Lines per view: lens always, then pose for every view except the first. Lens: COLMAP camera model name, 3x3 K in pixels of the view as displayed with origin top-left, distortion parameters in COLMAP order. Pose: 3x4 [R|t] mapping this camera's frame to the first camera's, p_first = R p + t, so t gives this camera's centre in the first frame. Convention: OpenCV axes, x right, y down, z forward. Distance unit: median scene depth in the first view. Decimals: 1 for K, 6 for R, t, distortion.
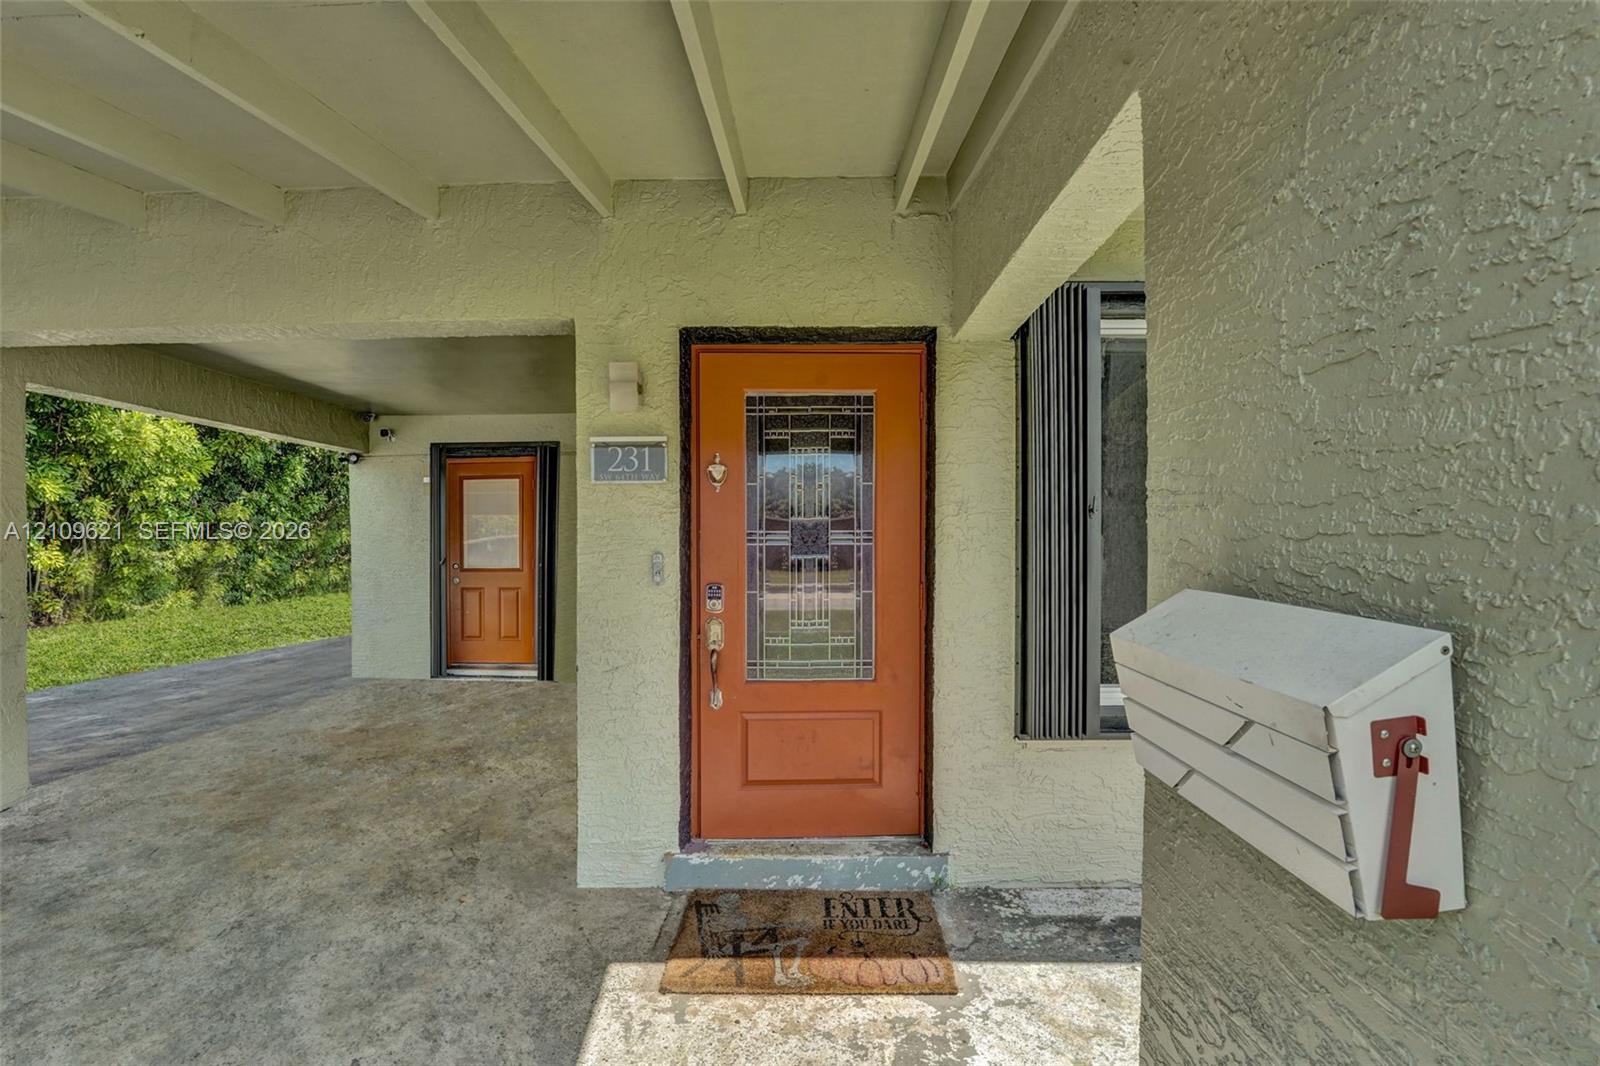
lens RADIAL K [[660.9, 0, 797.8], [0, 660.9, 529.8], [0, 0, 1]] dist [-0.025147, 0.000181]
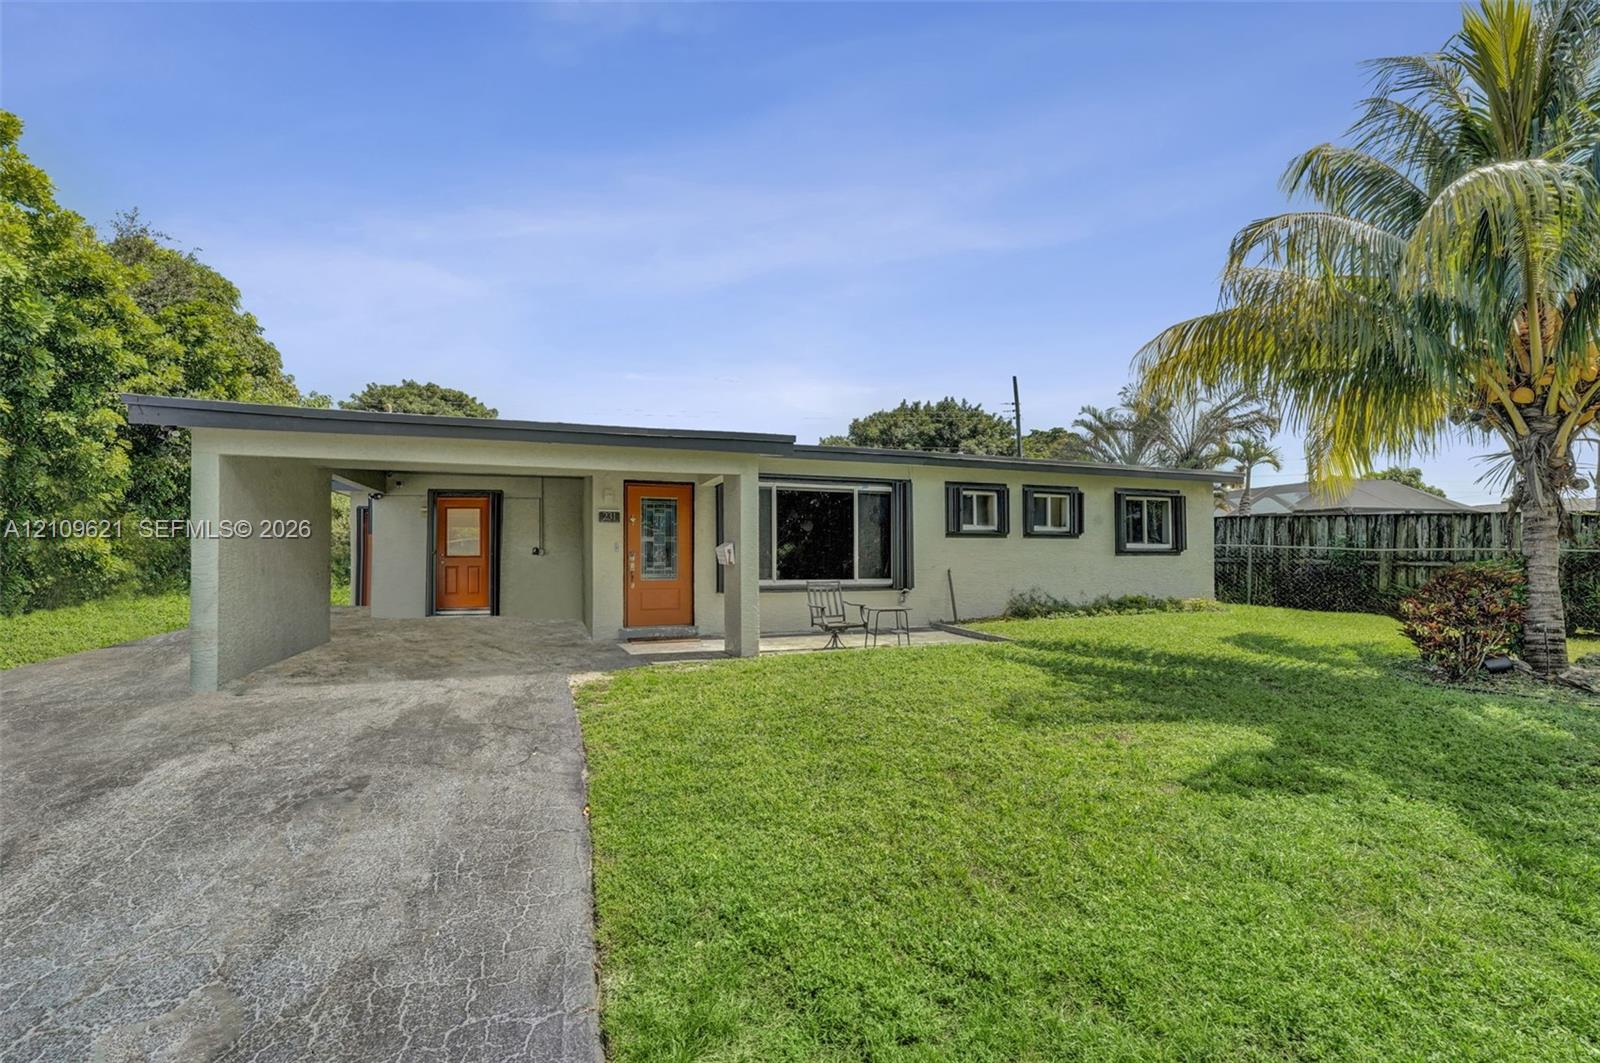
lens RADIAL K [[660.9, 0, 797.8], [0, 660.9, 528.3], [0, 0, 1]] dist [-0.025147, 0.000181]
pose [[0.944620, 0.000909, 0.328166, -0.183151], [0.000698, 0.999988, -0.004777, -0.011446], [-0.328167, 0.004742, 0.944608, -1.074743]]
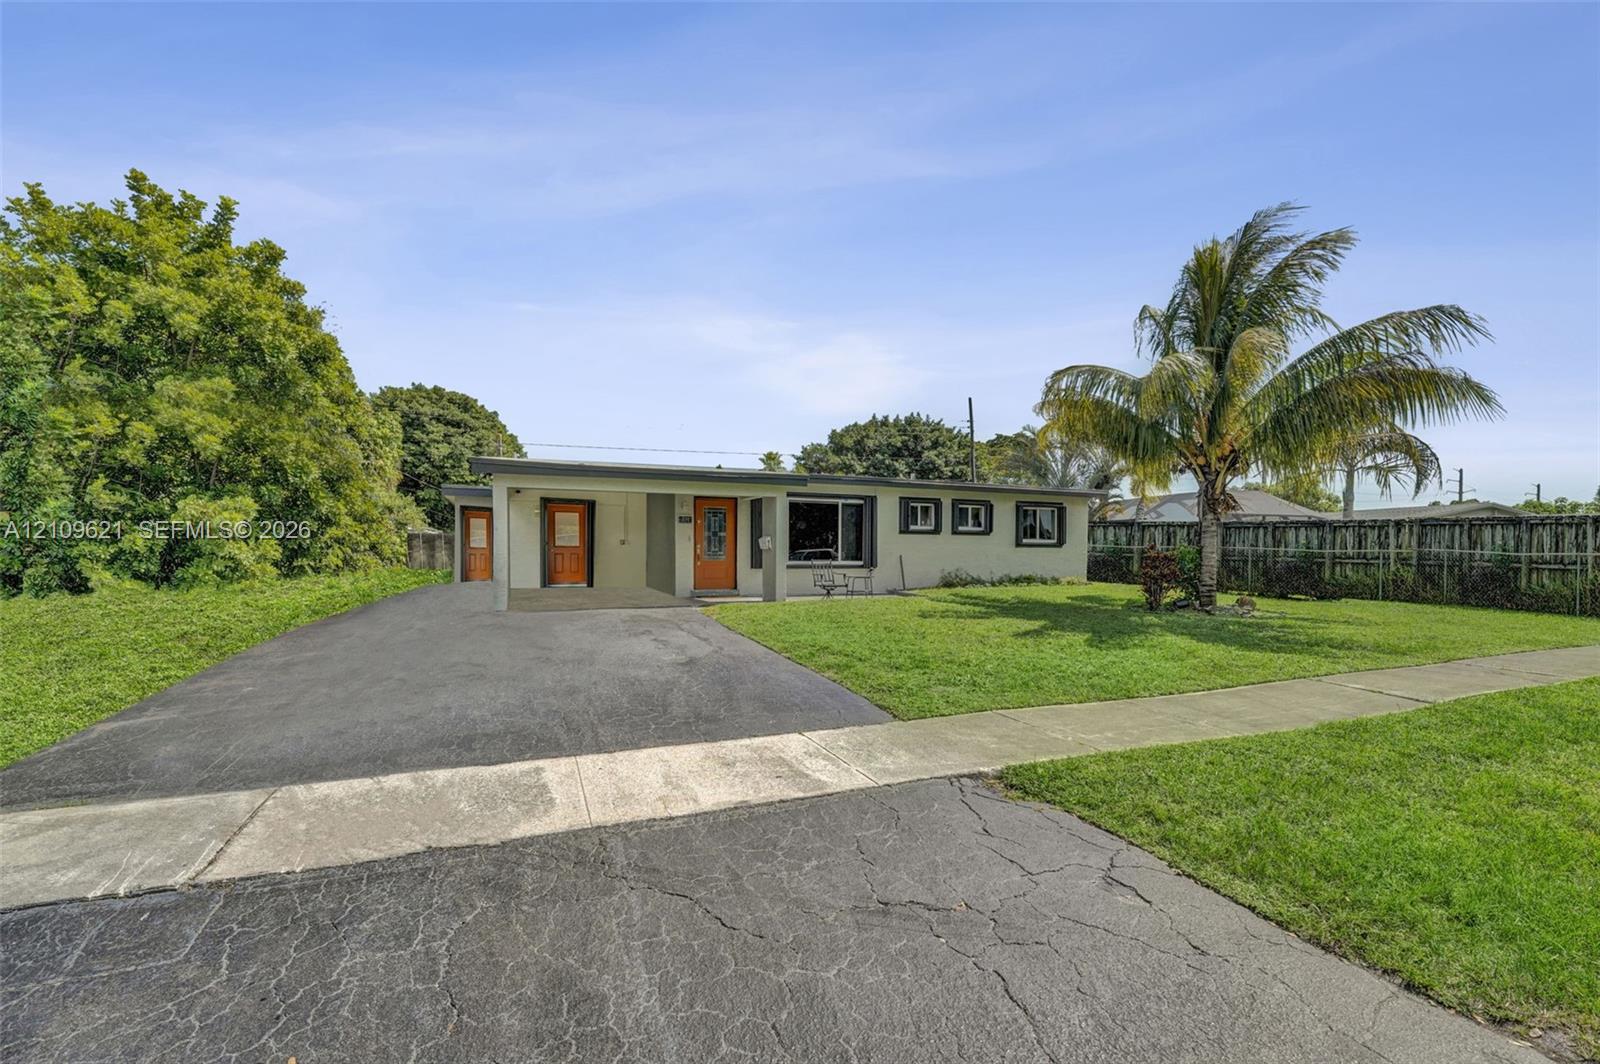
lens RADIAL K [[660.9, 0, 797.8], [0, 660.9, 528.8], [0, 0, 1]] dist [-0.025147, 0.000181]
pose [[0.930694, 0.006414, 0.365741, -0.566403], [-0.007689, 0.999968, 0.002030, -0.018366], [-0.365717, -0.004702, 0.930714, -1.833975]]
